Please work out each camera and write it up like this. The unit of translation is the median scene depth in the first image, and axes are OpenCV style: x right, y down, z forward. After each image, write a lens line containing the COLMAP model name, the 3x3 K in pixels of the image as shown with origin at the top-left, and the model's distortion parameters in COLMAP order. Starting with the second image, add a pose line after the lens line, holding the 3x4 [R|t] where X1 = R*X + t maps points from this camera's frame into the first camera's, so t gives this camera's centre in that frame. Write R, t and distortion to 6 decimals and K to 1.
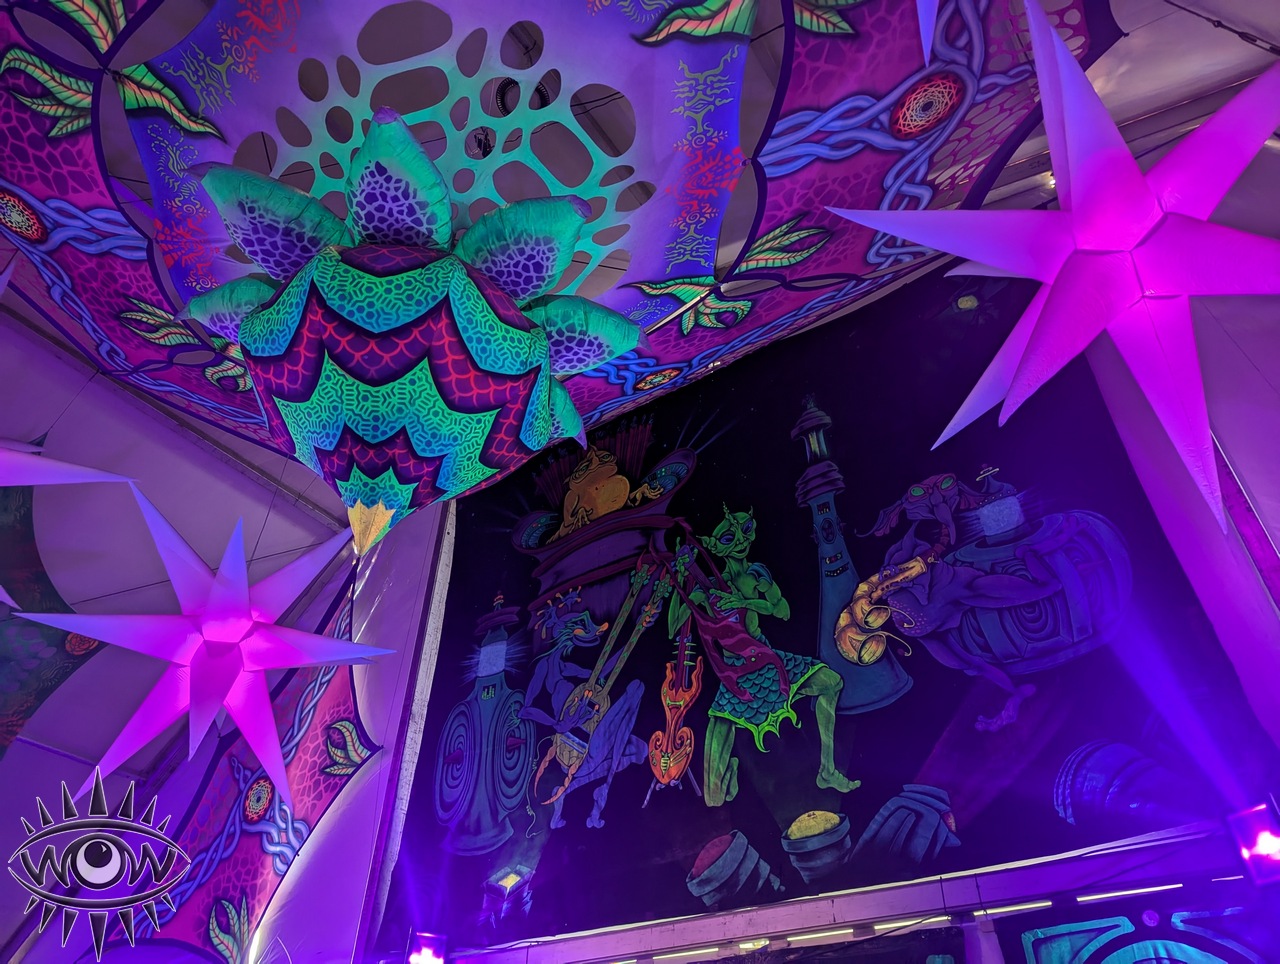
lens RADIAL K [[899.0, 0, 644.3], [0, 899.0, 461.5], [0, 0, 1]] dist [0.060105, -0.062949]
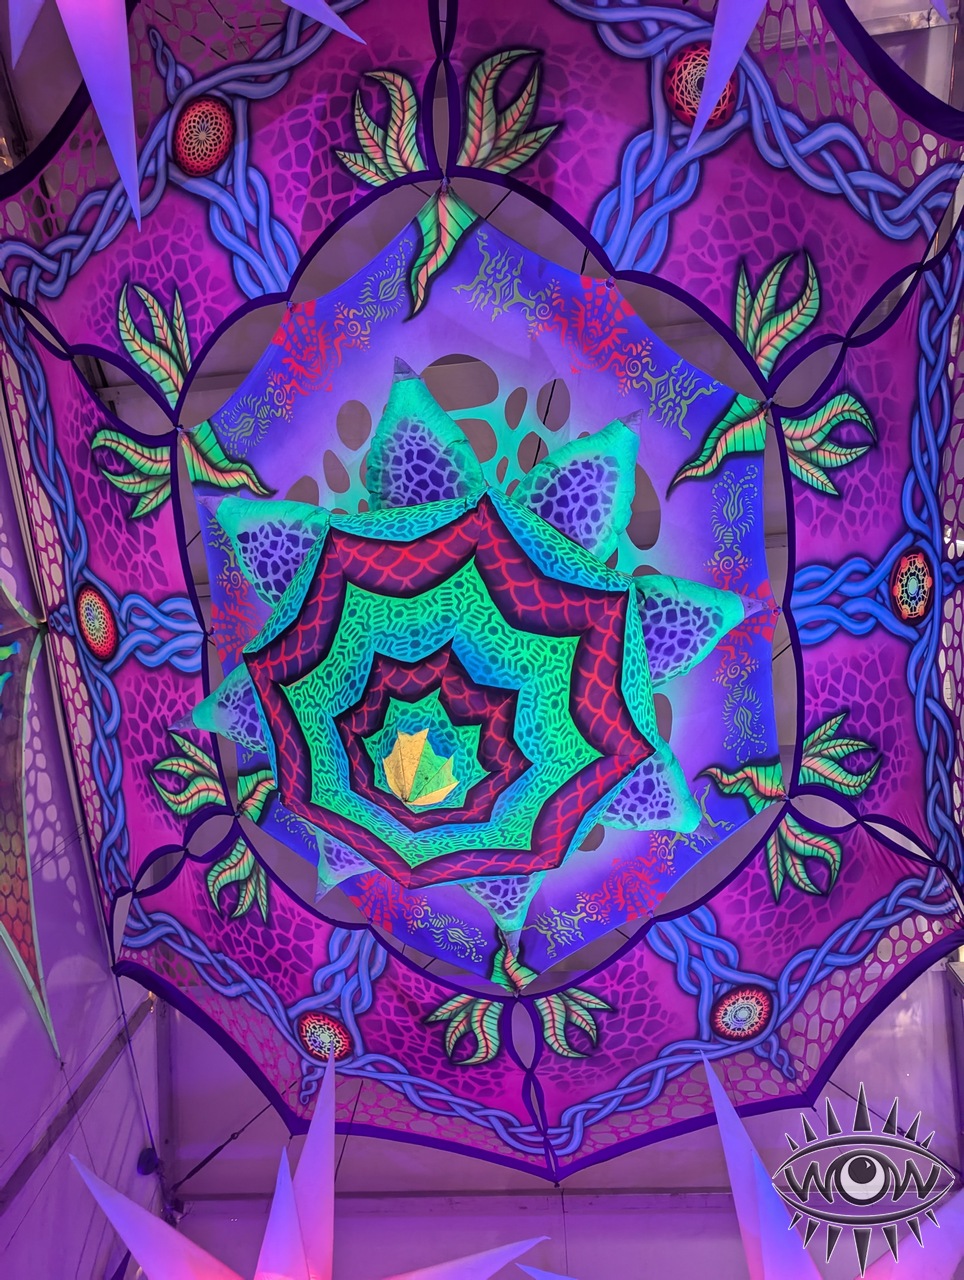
lens RADIAL K [[899.0, 0, 482.0], [0, 899.0, 640.0], [0, 0, 1]] dist [0.060105, -0.062949]
pose [[0.489884, -0.847010, -0.206367, -0.048507], [0.502090, 0.467637, -0.727476, 0.341925], [0.712685, 0.252765, 0.654363, 0.402860]]
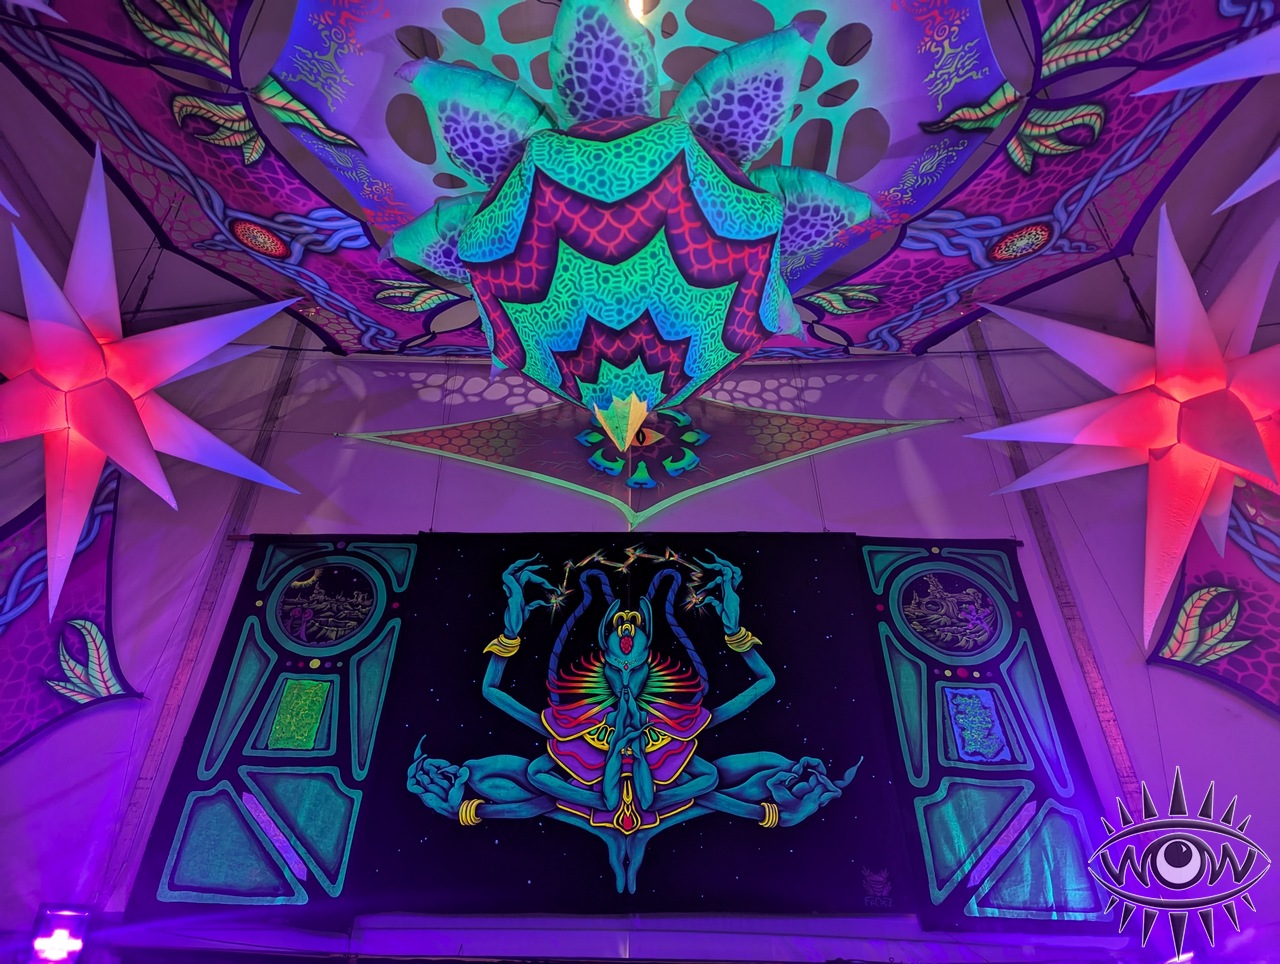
lens RADIAL K [[878.2, 0, 636.1], [0, 878.2, 481.5], [0, 0, 1]] dist [0.073176, -0.068489]
pose [[-0.822007, -0.361924, -0.439677, 0.040448], [0.359603, 0.268783, -0.893555, 0.610611], [0.441577, -0.892618, -0.090793, 0.694938]]
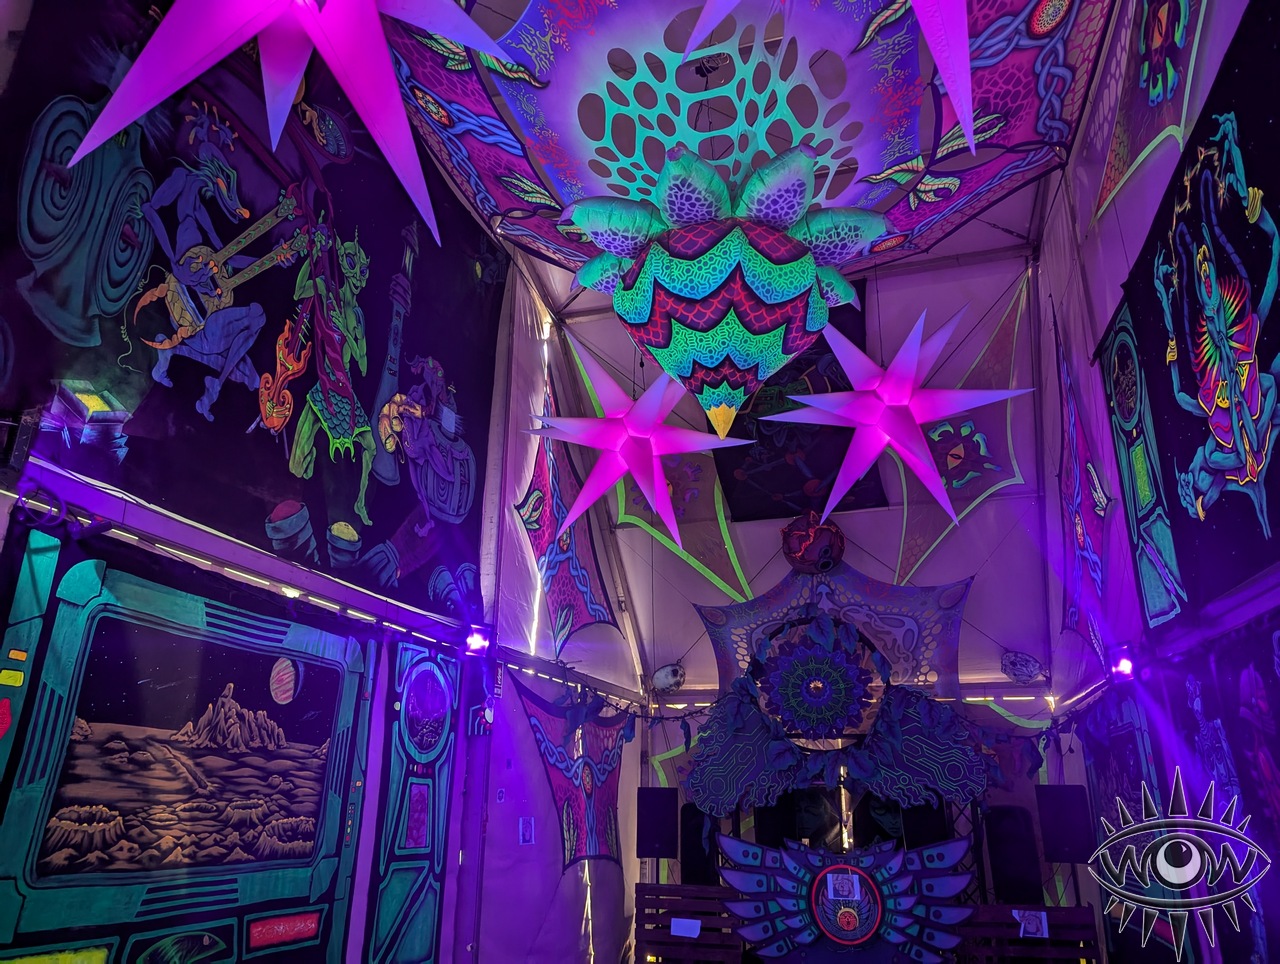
lens RADIAL K [[875.2, 0, 642.7], [0, 875.2, 465.3], [0, 0, 1]] dist [0.113071, -0.095335]
pose [[-0.363160, 0.321445, 0.874521, -1.071038], [-0.603889, 0.633561, -0.483651, 0.652742], [-0.709530, -0.703757, -0.035967, 0.740904]]
